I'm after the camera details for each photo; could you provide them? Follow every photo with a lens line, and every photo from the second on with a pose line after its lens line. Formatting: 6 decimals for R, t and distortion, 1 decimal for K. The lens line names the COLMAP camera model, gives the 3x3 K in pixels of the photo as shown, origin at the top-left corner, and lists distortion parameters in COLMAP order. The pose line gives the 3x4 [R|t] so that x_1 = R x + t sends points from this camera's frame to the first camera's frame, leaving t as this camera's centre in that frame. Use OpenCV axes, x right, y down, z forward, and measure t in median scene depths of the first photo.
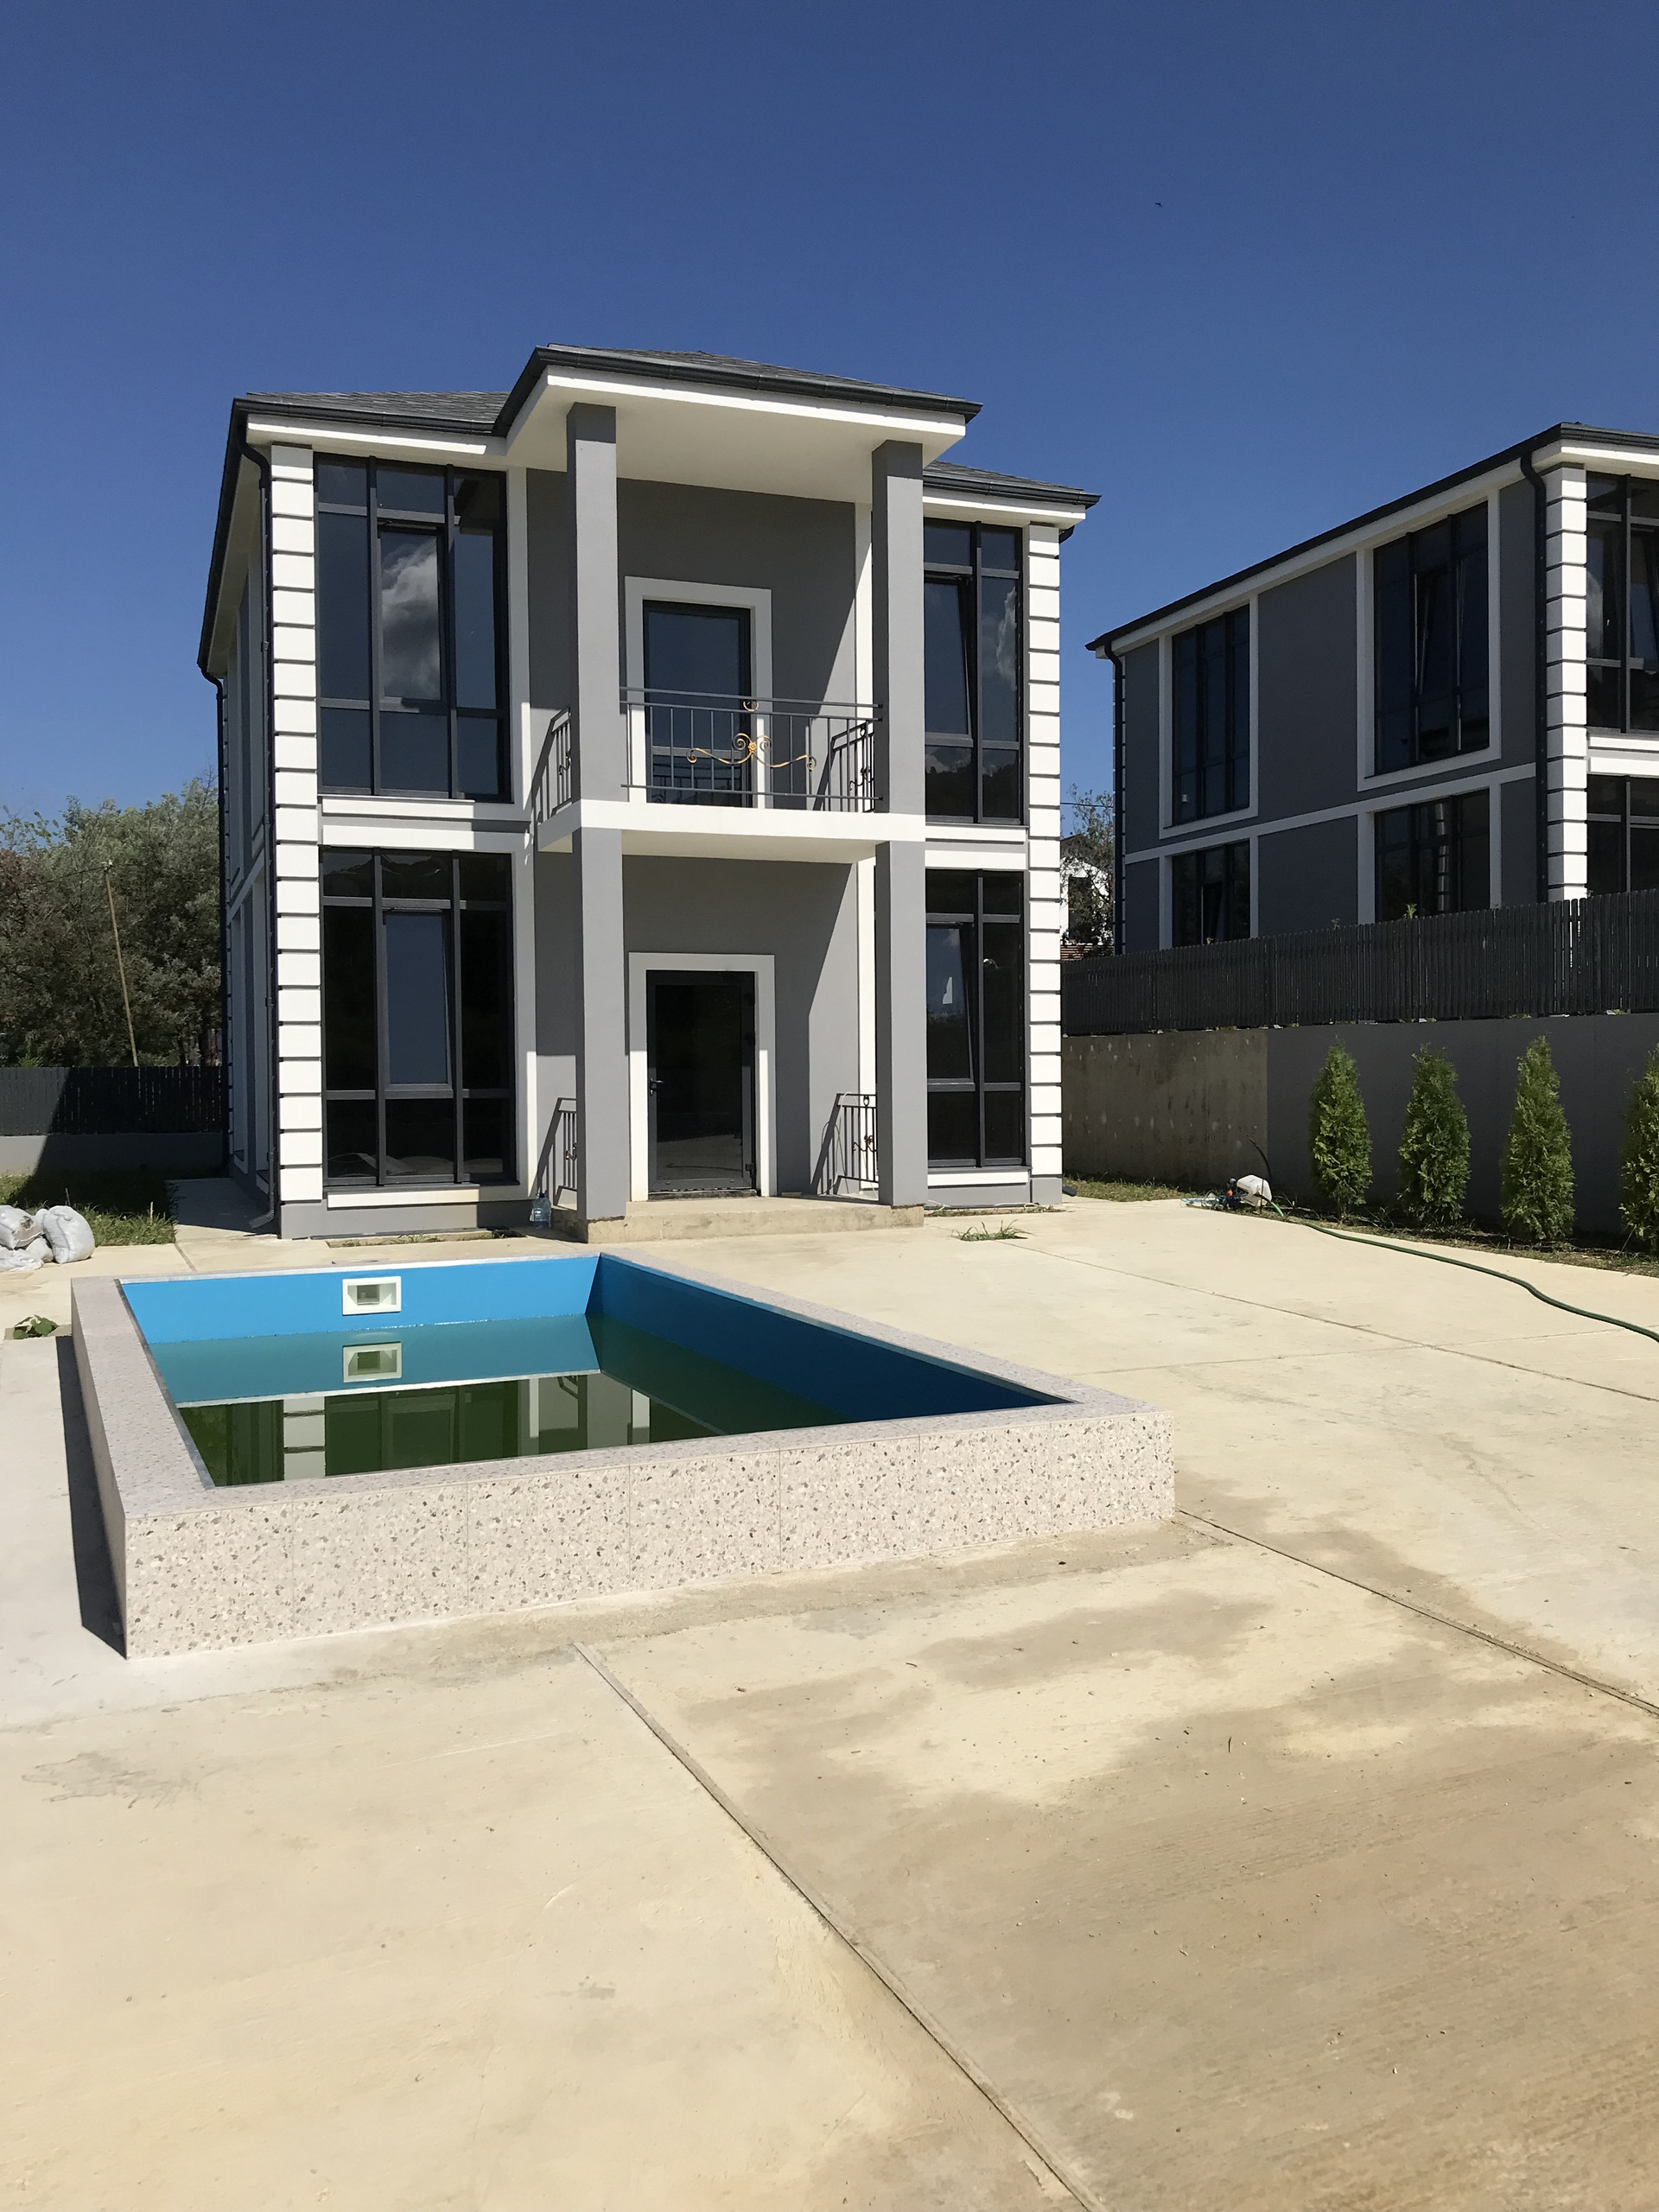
lens RADIAL K [[1785.1, 0, 966.8], [0, 1785.1, 1091.9], [0, 0, 1]] dist [0.077863, -0.211216]
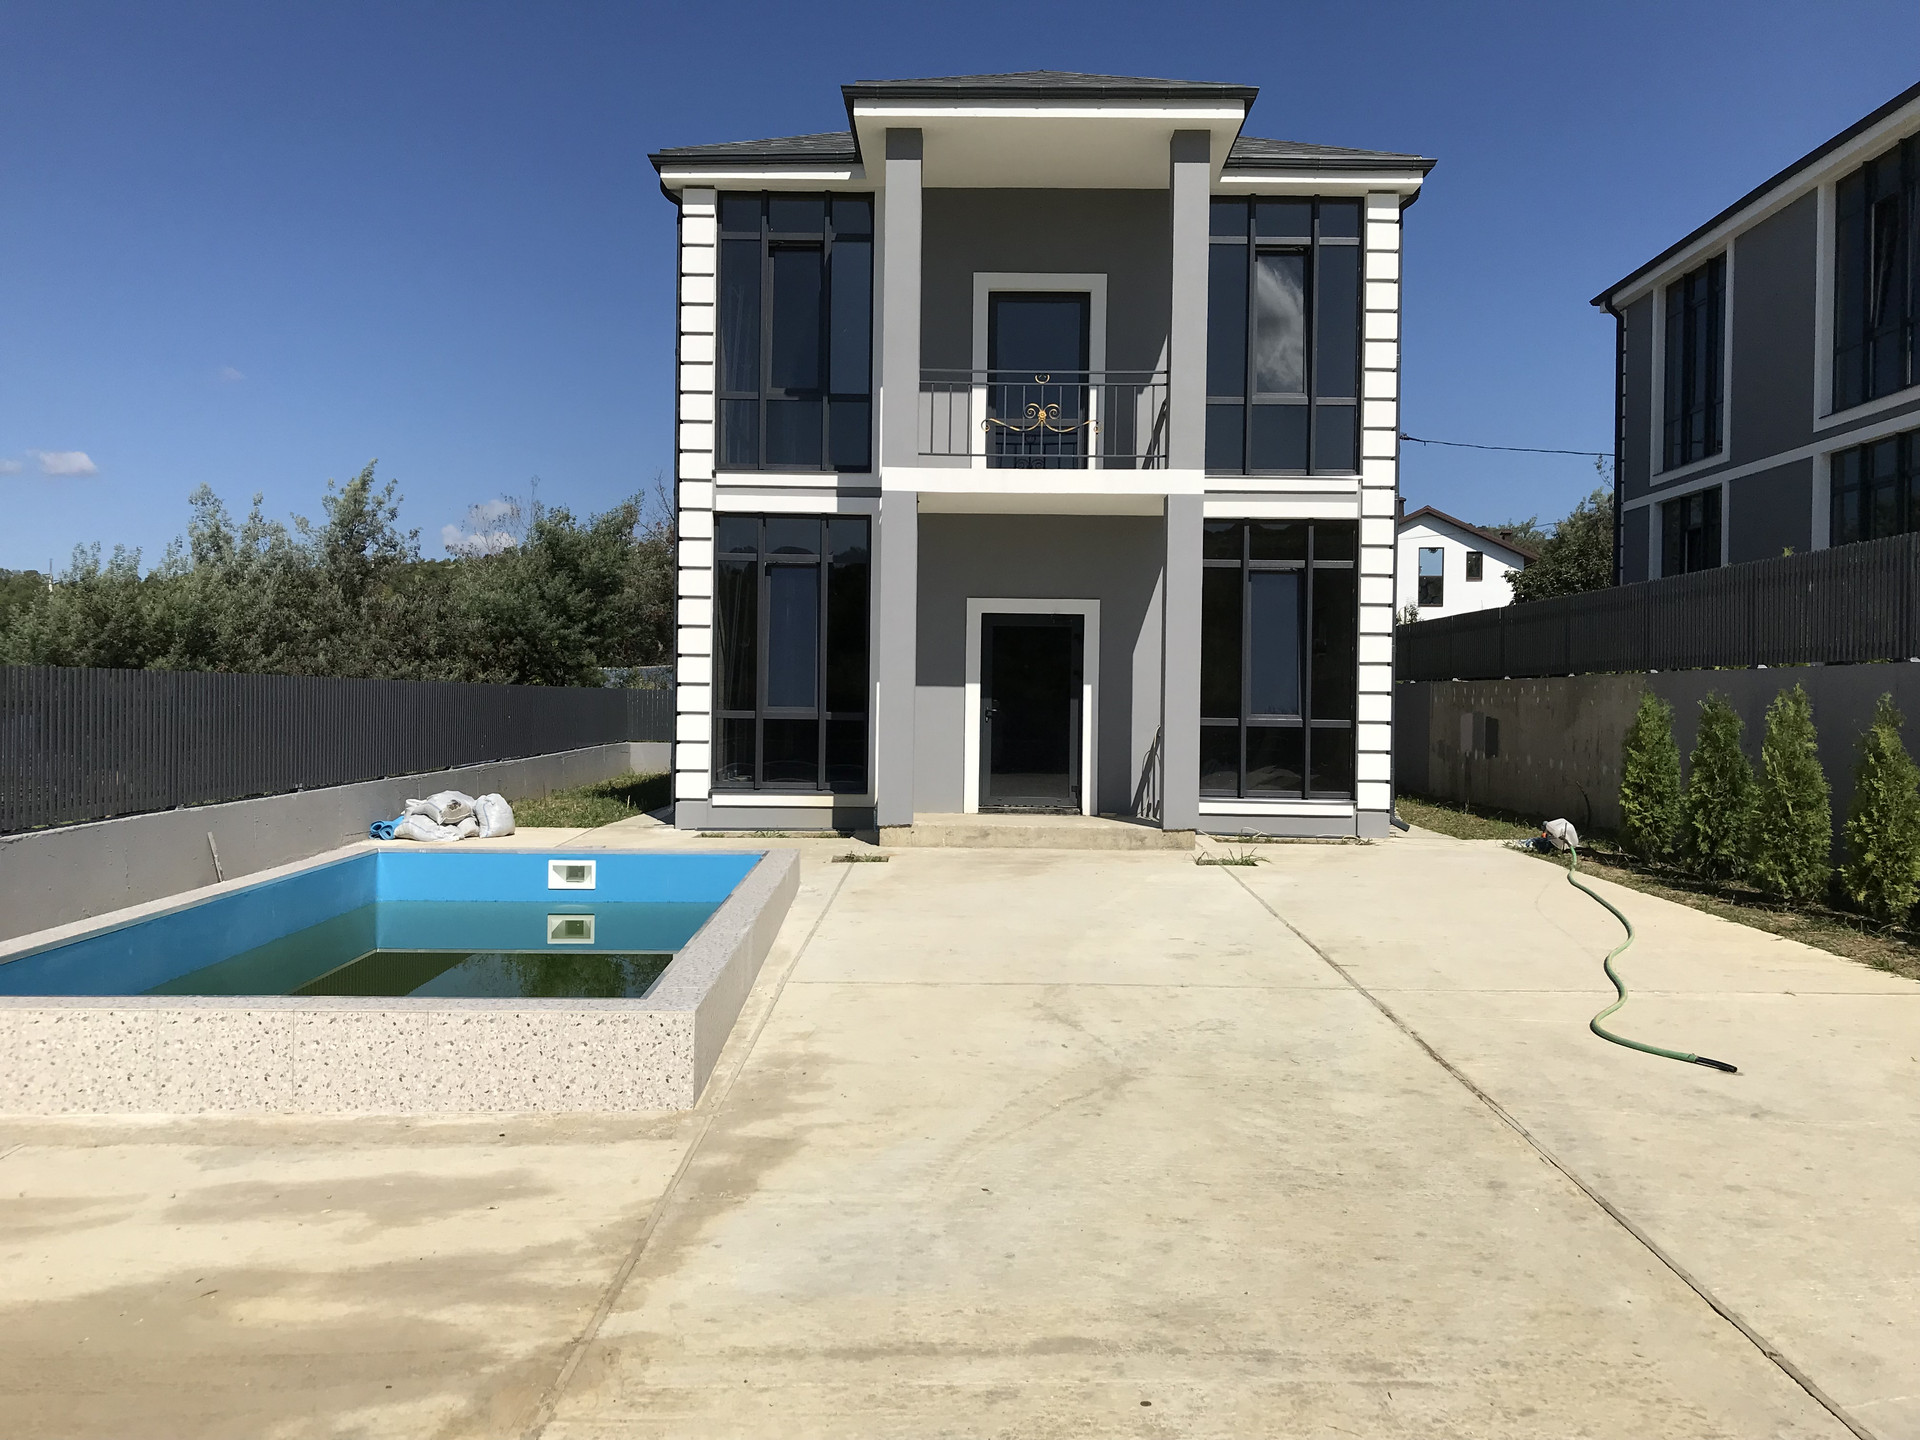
lens RADIAL K [[1582.9, 0, 960.0], [0, 1582.9, 720.0], [0, 0, 1]] dist [0.018995, -0.013111]
pose [[0.929509, 0.026938, -0.367814, 0.198198], [-0.027838, 0.999608, 0.002860, -0.002081], [0.367747, 0.007581, 0.929895, 0.053469]]
